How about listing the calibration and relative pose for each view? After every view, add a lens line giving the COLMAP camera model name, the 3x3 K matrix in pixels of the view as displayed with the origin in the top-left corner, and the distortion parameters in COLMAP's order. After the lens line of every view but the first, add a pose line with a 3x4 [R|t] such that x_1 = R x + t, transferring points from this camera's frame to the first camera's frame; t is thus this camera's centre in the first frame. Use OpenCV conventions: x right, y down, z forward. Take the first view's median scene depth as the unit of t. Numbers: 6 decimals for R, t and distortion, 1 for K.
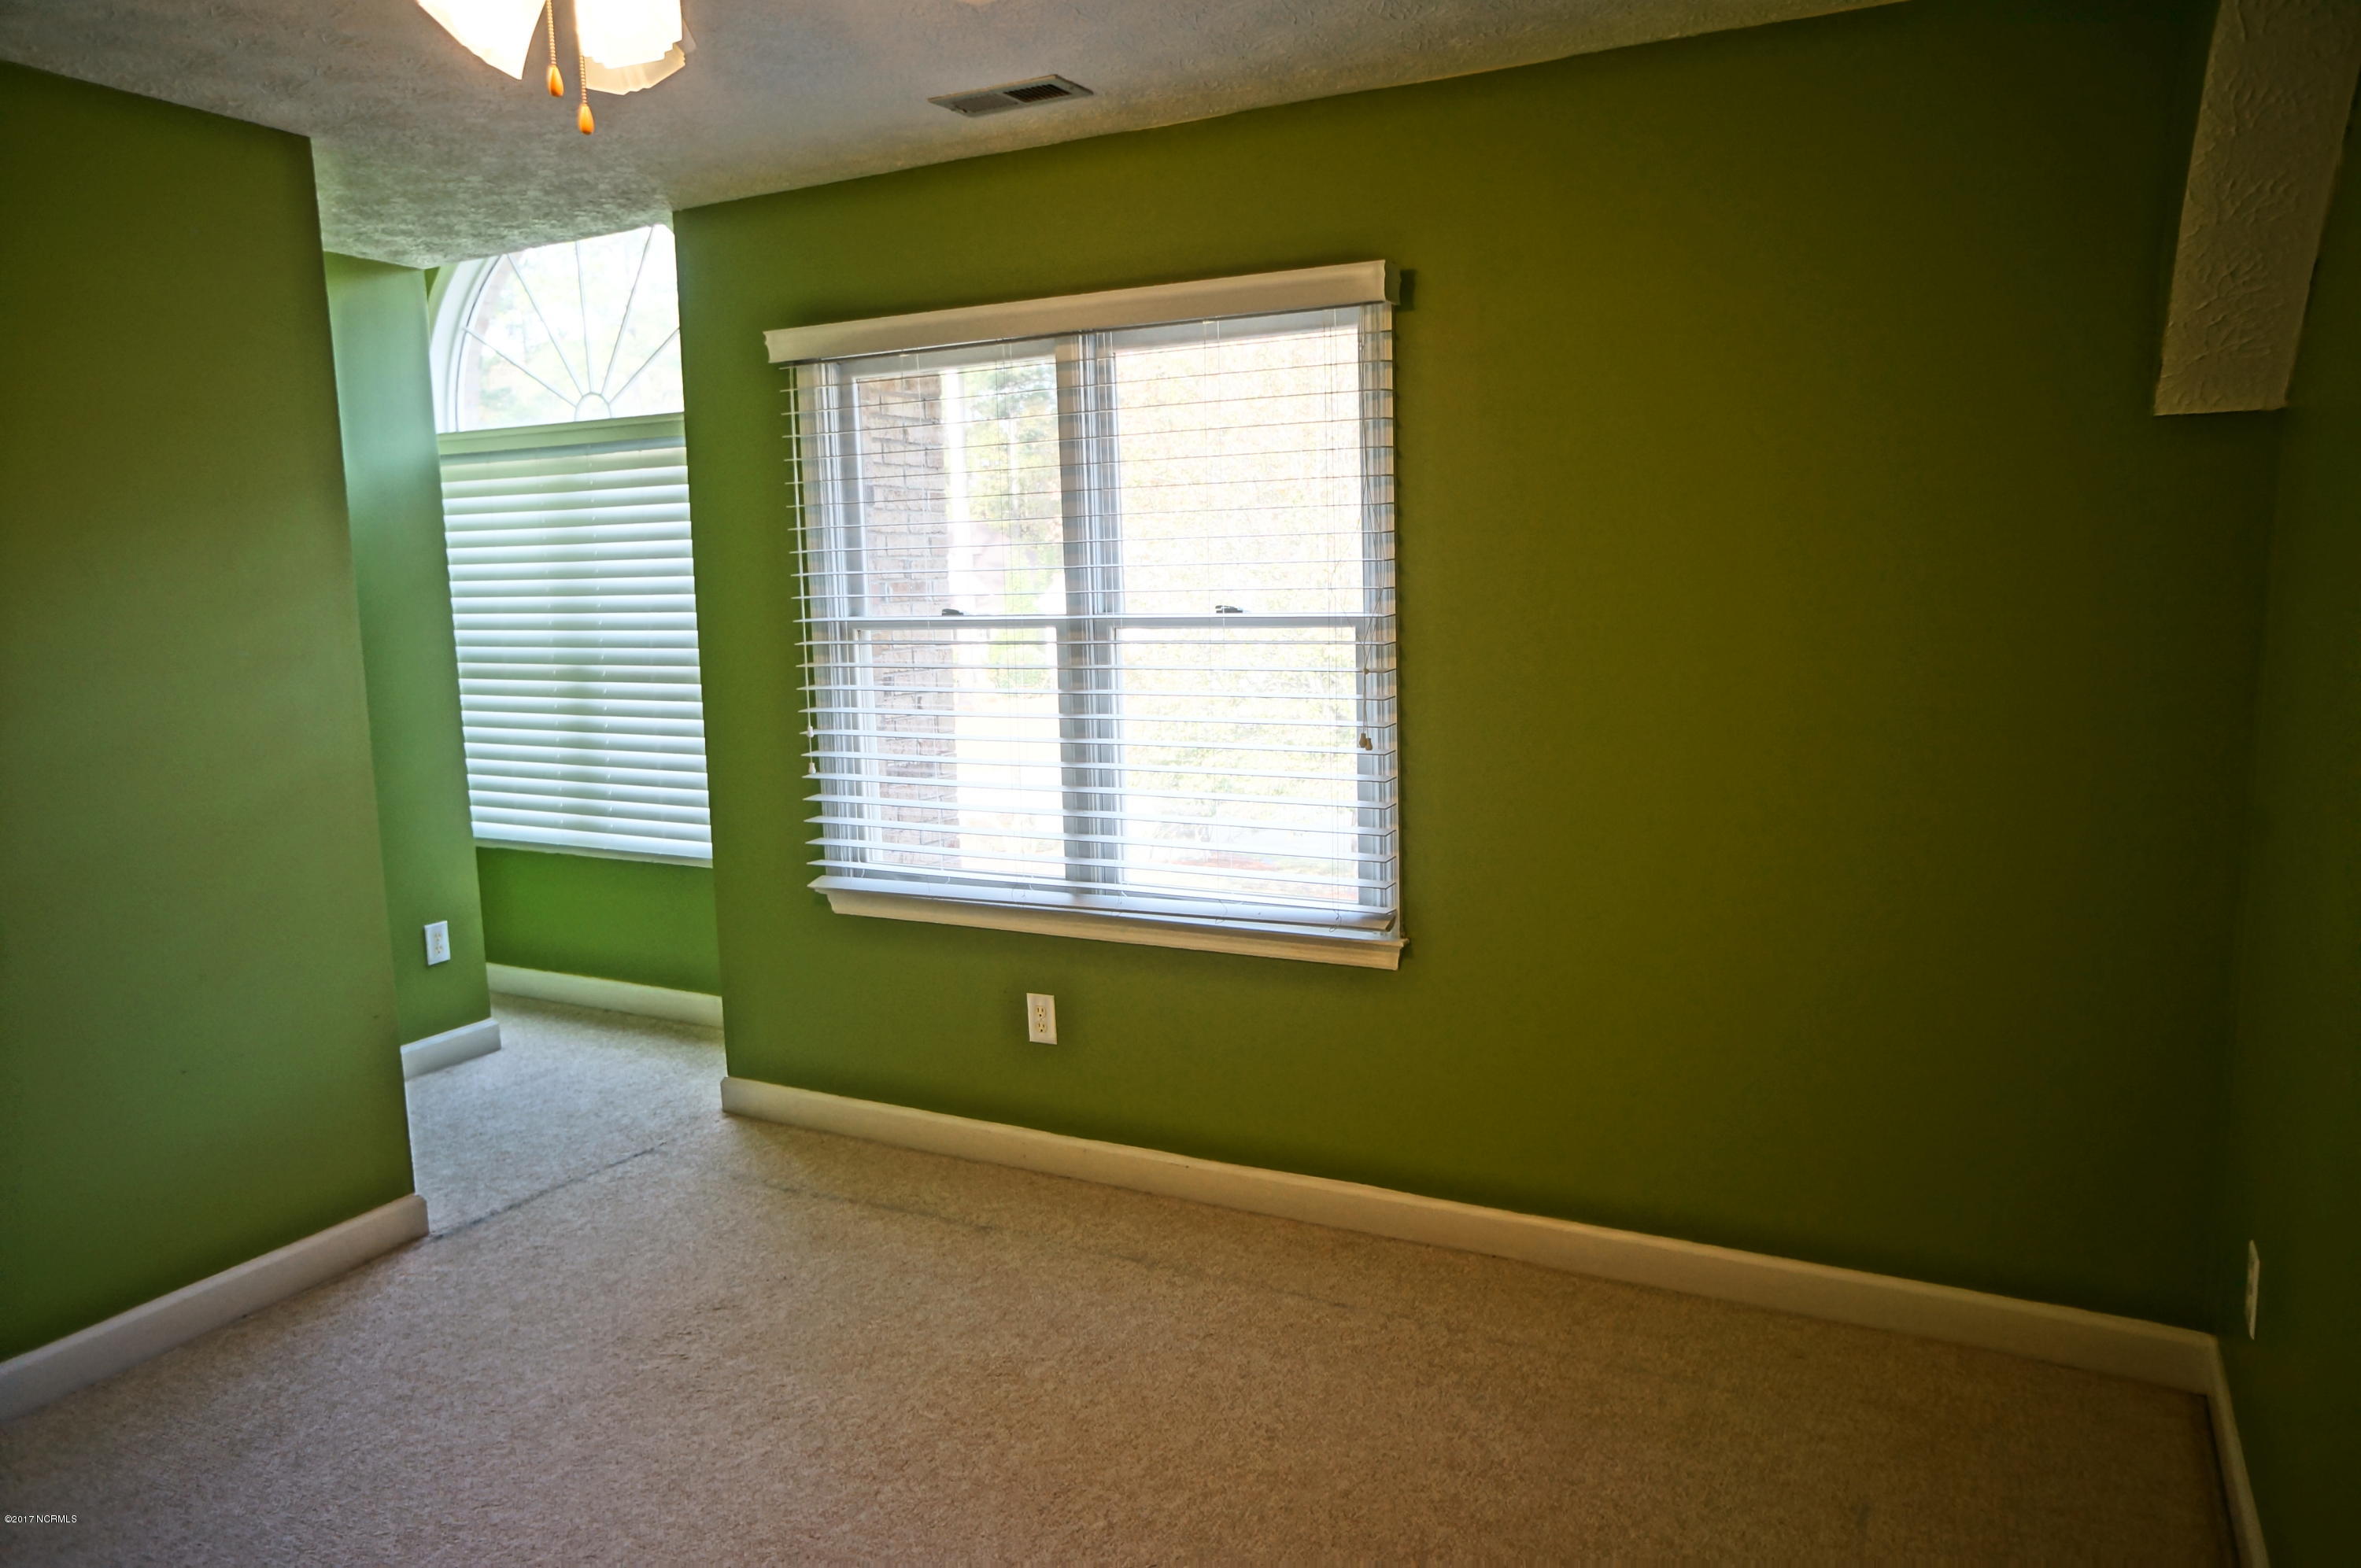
lens RADIAL K [[1541.6, 0, 1185.6], [0, 1541.6, 810.5], [0, 0, 1]] dist [-0.059203, 0.074667]
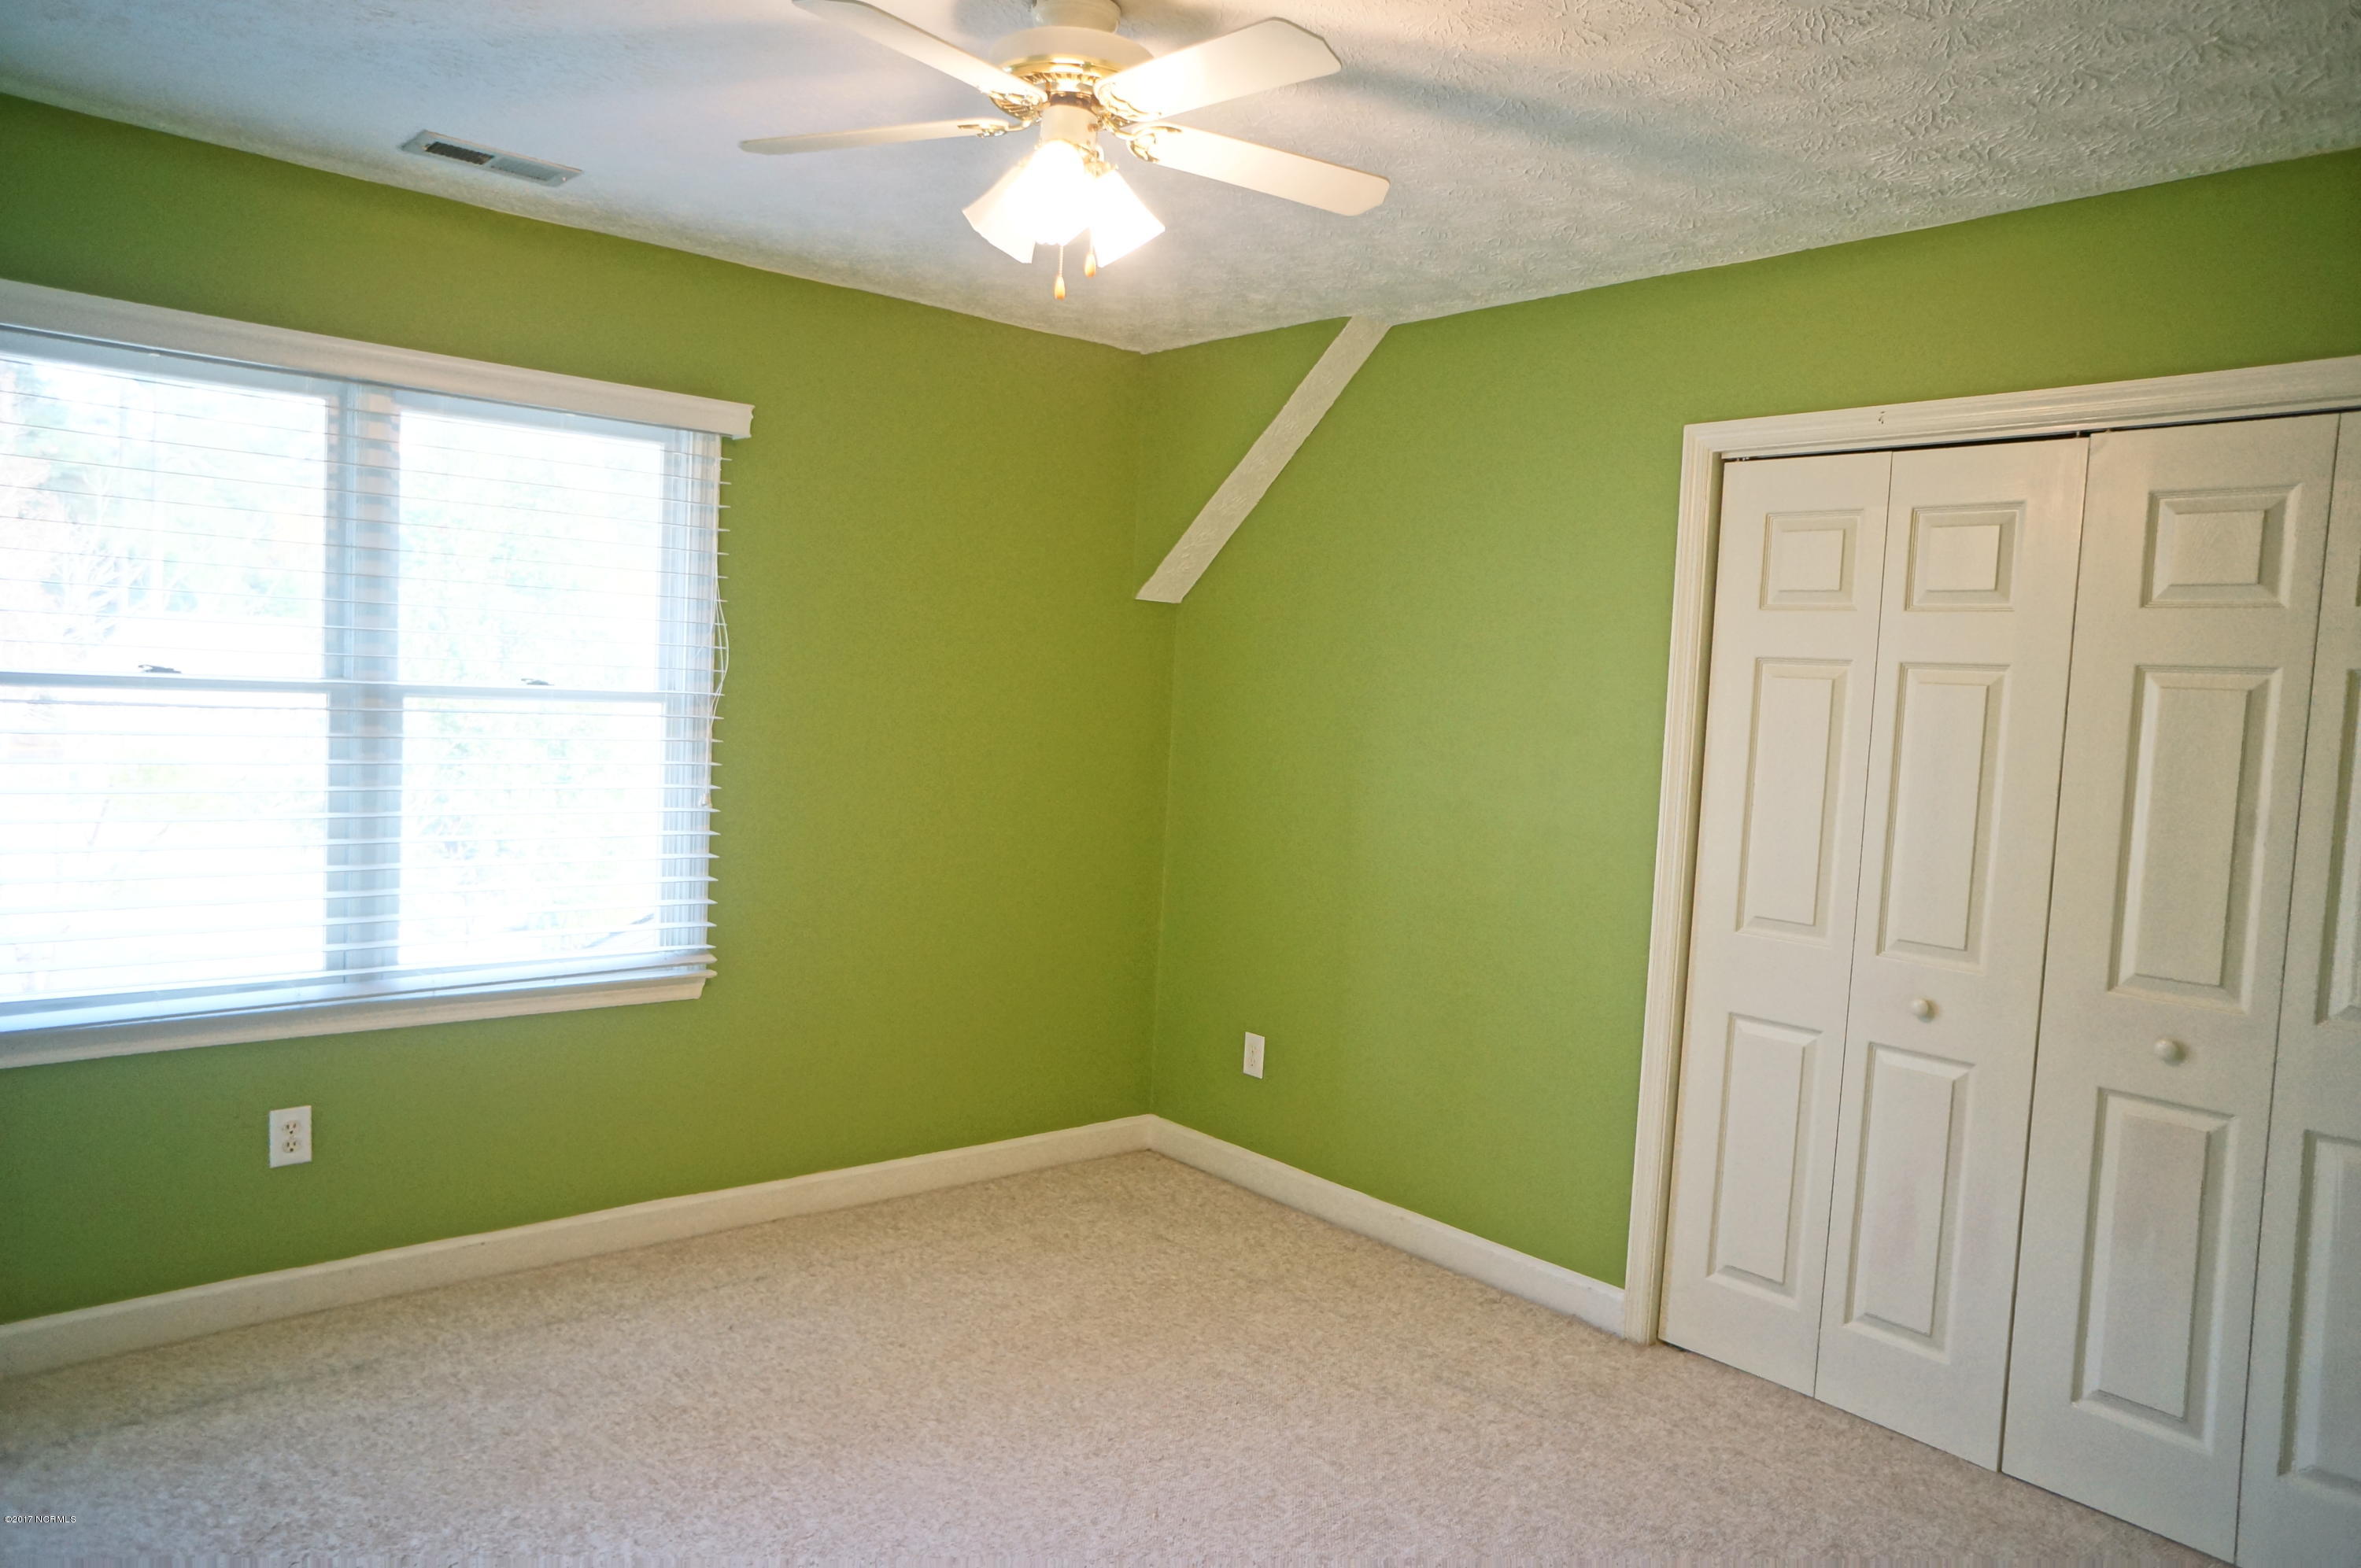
lens RADIAL K [[1580.8, 0, 1176.6], [0, 1580.8, 776.7], [0, 0, 1]] dist [-0.058787, 0.083490]
pose [[0.376497, -0.020815, 0.926184, -0.791728], [0.081524, 0.996614, -0.010742, -0.019336], [-0.922824, 0.079550, 0.376919, 0.199781]]
